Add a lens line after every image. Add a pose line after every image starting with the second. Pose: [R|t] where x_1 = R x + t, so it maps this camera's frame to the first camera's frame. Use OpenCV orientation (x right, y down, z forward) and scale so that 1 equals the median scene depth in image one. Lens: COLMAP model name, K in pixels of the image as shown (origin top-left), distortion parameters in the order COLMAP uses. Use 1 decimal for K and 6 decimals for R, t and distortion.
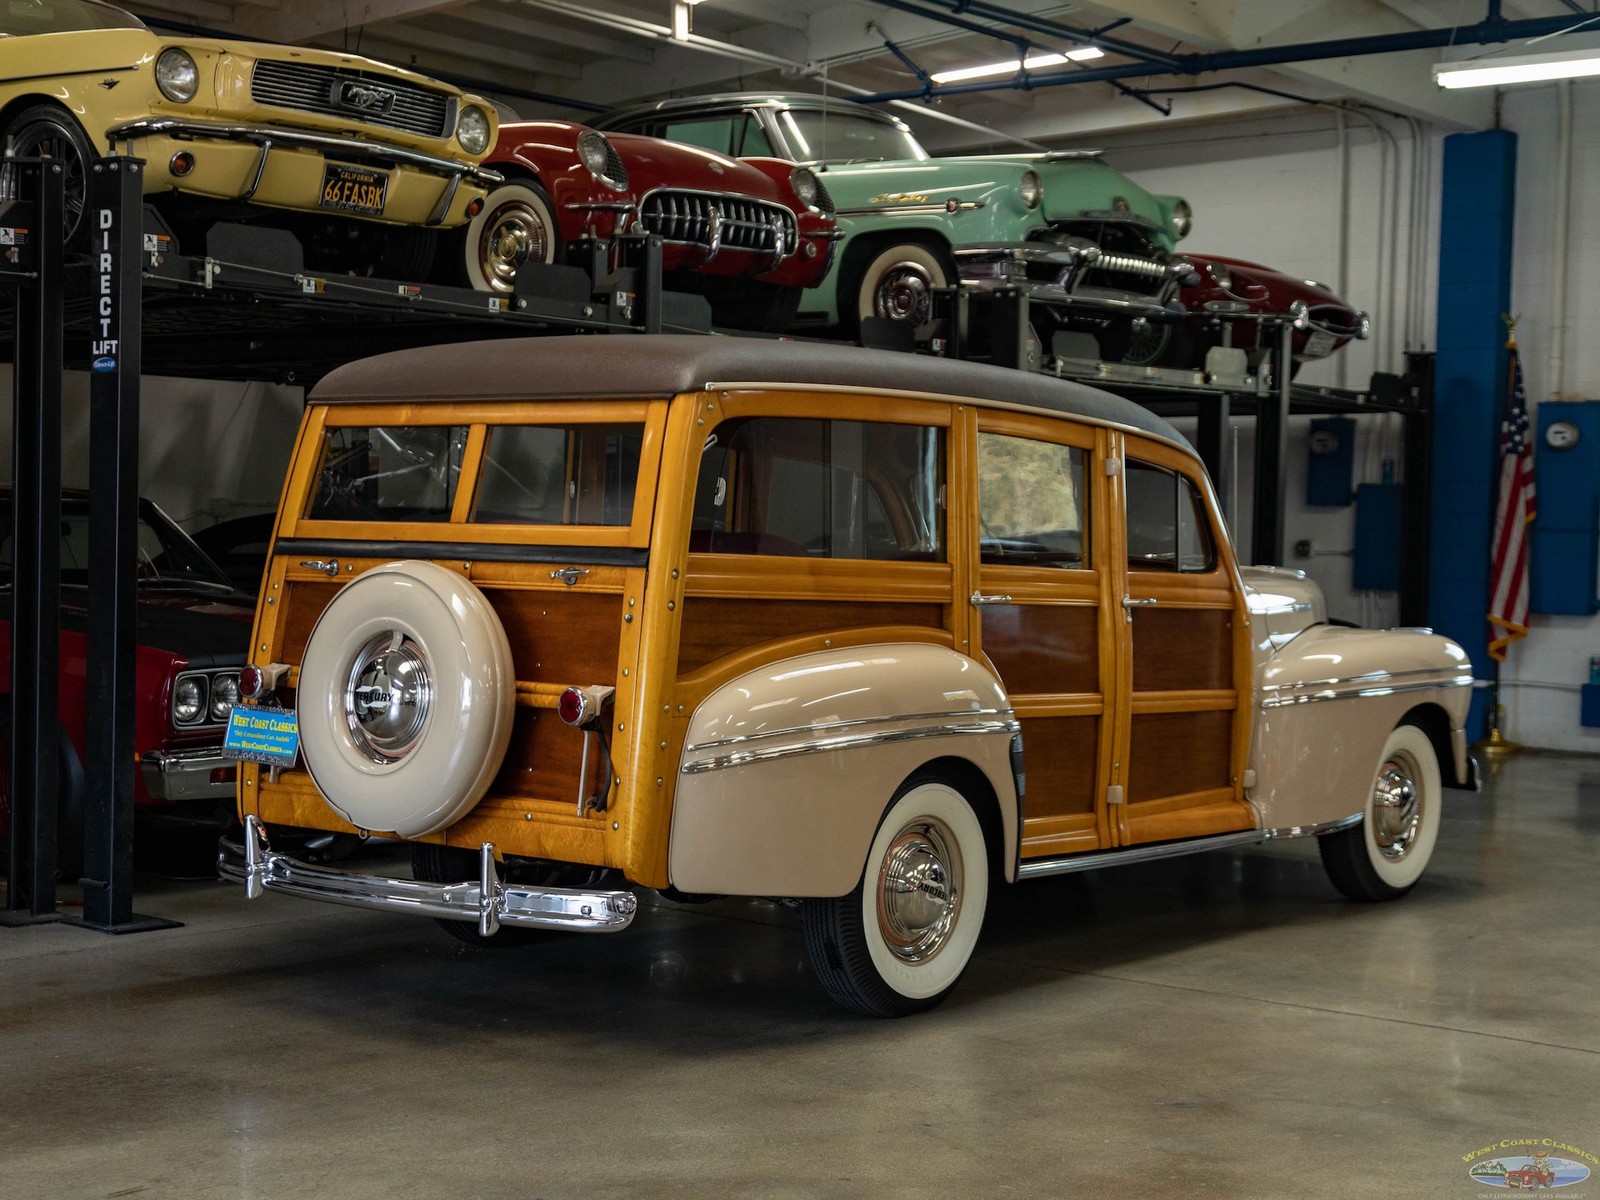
lens RADIAL K [[2734.3, 0, 800.0], [0, 2734.3, 600.0], [0, 0, 1]] dist [0.034903, 0.037697]
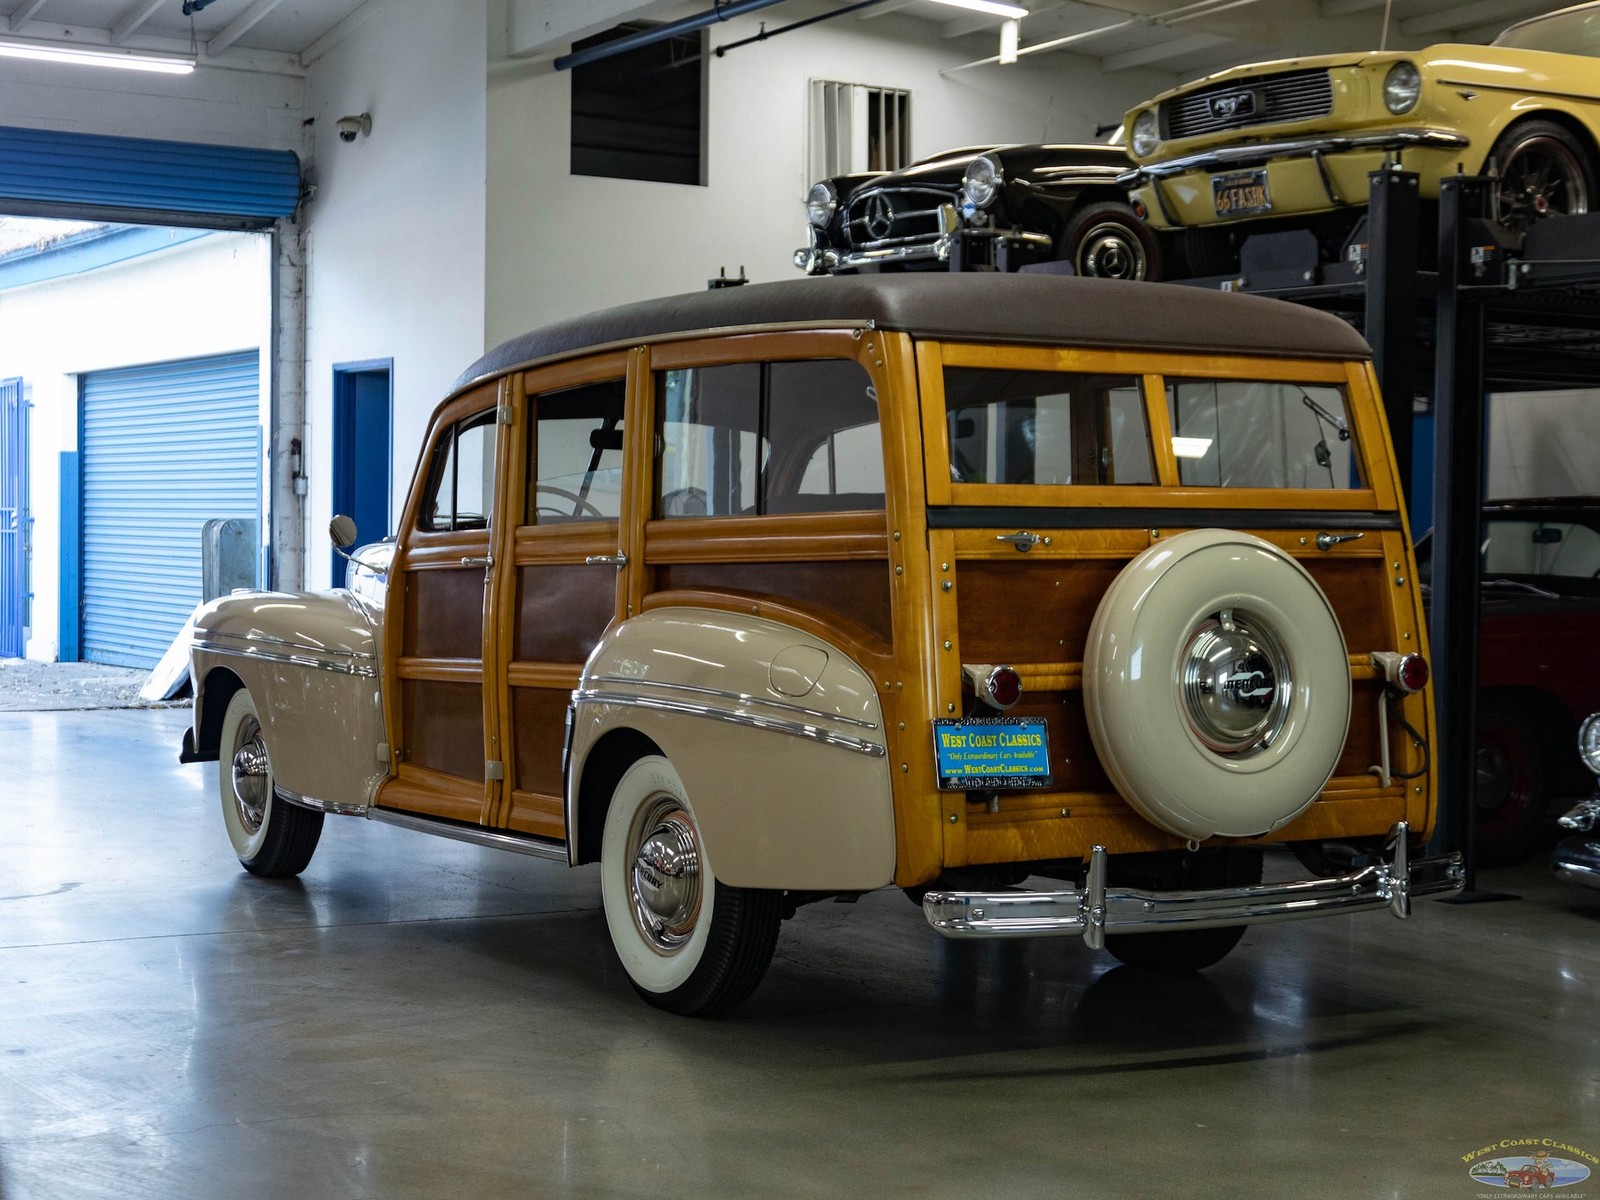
lens RADIAL K [[2617.9, 0, 800.0], [0, 2617.9, 600.0], [0, 0, 1]] dist [0.009300, 0.196871]
pose [[0.336326, -0.054687, 0.940157, -0.930561], [0.018499, 0.998504, 0.051463, -0.035832], [-0.941564, 0.000084, 0.336834, 0.796553]]
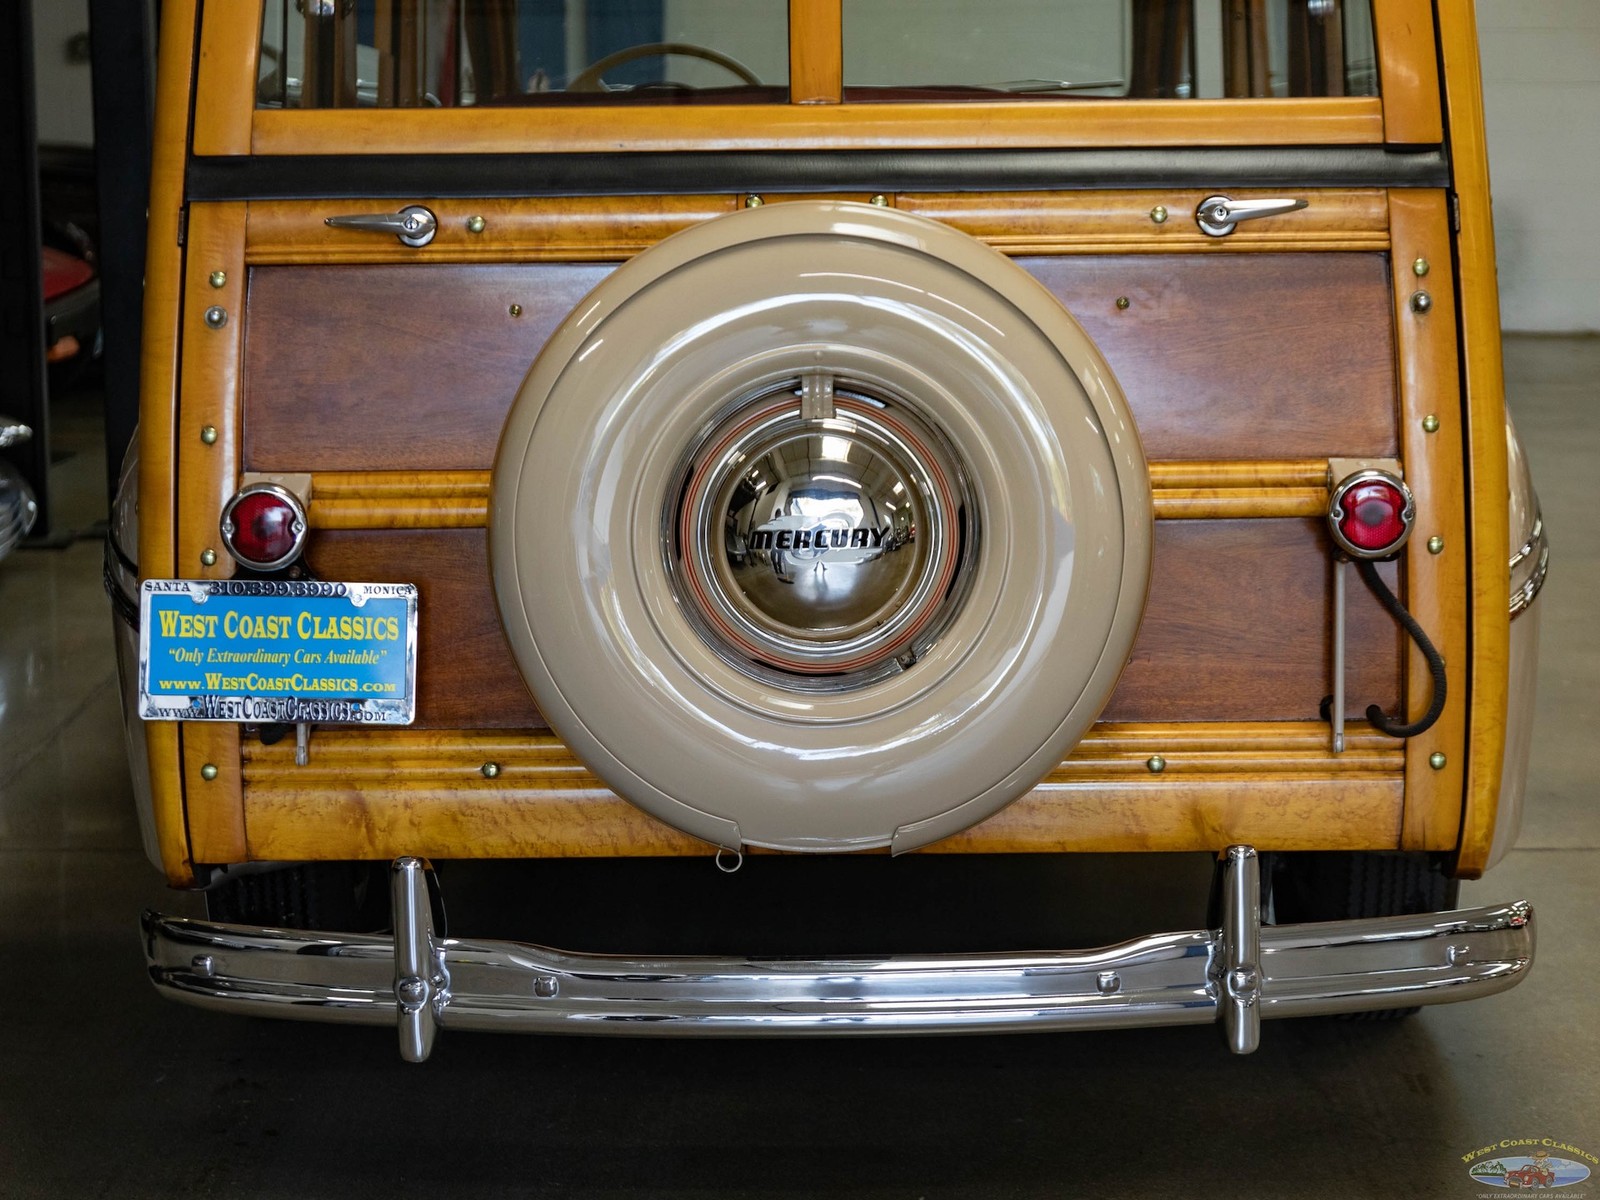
lens RADIAL K [[3398.8, 0, 800.0], [0, 3398.8, 600.0], [0, 0, 1]] dist [0.029839, -0.079398]
pose [[0.782636, -0.141720, 0.606132, -0.439873], [0.045621, 0.984178, 0.171206, -0.041123], [-0.620805, -0.106339, 0.776719, 0.562585]]
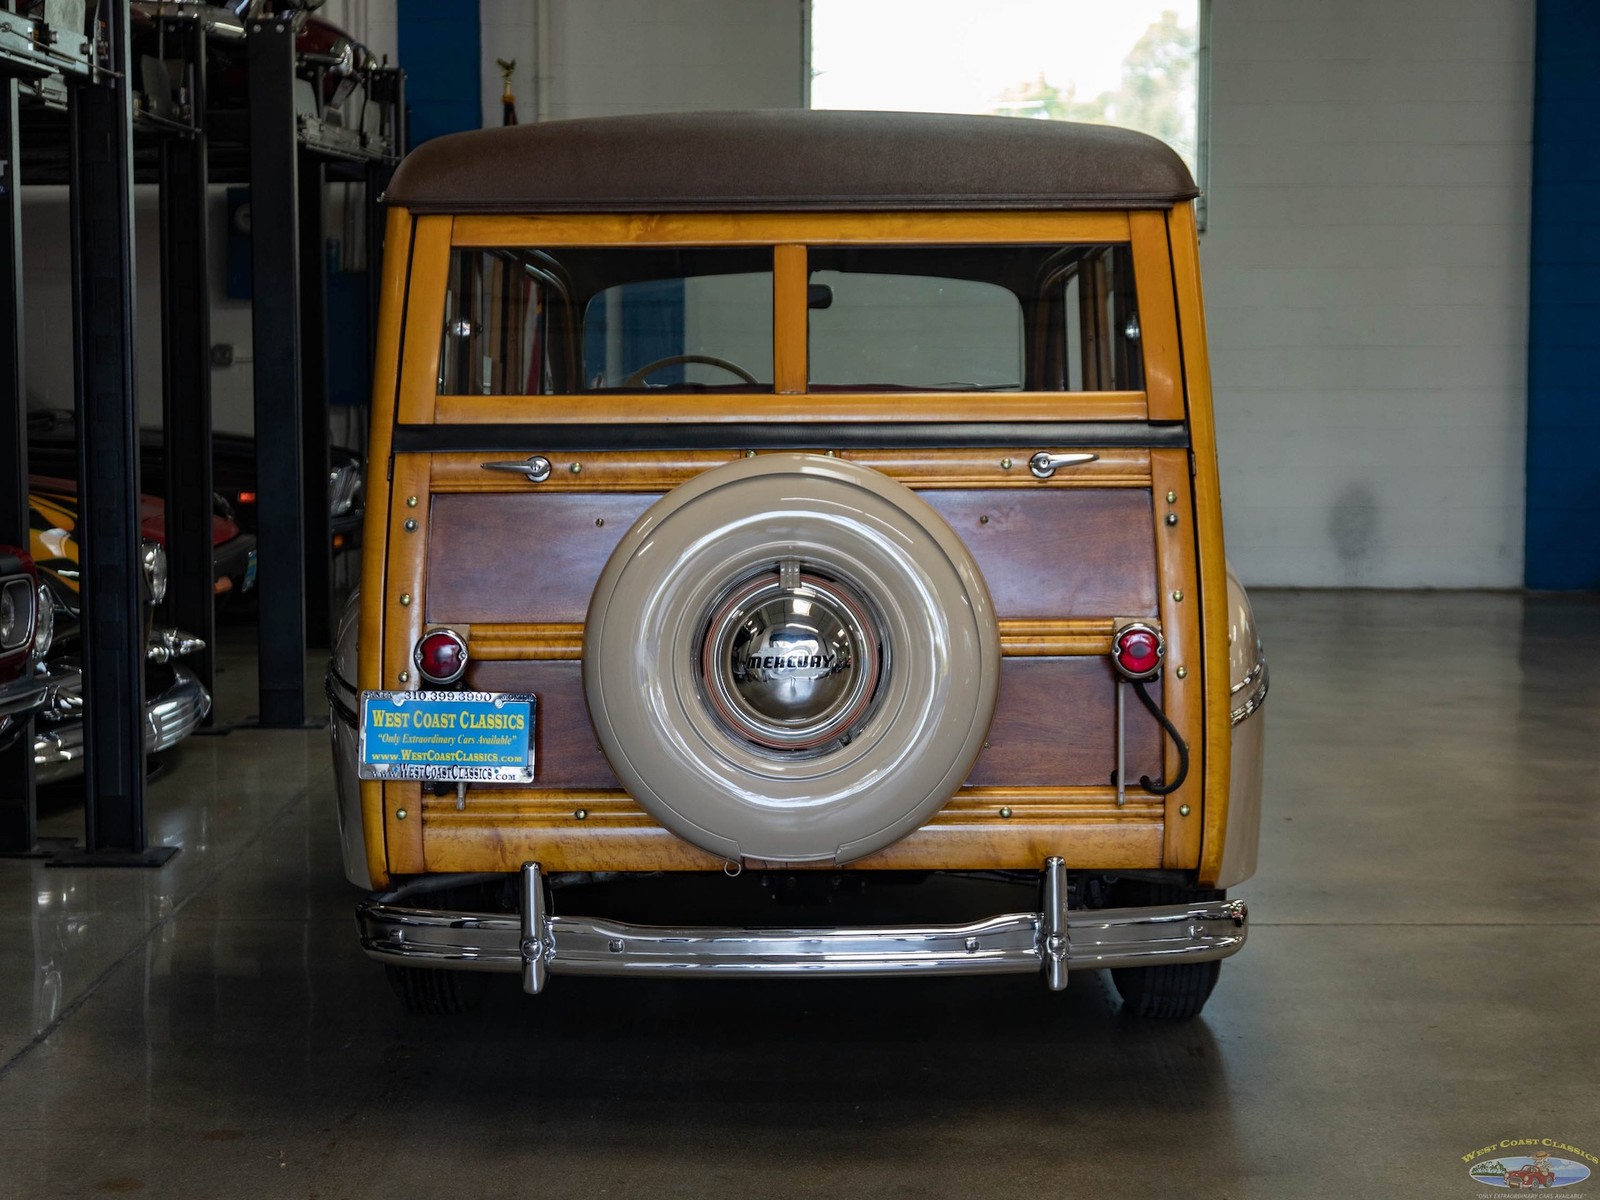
lens RADIAL K [[3398.8, 0, 800.0], [0, 3398.8, 600.0], [0, 0, 1]] dist [0.029839, -0.079398]
pose [[0.783936, -0.083127, 0.615251, -0.617296], [0.041037, 0.995766, 0.082251, -0.044481], [-0.619484, -0.039232, 0.784029, 0.328973]]
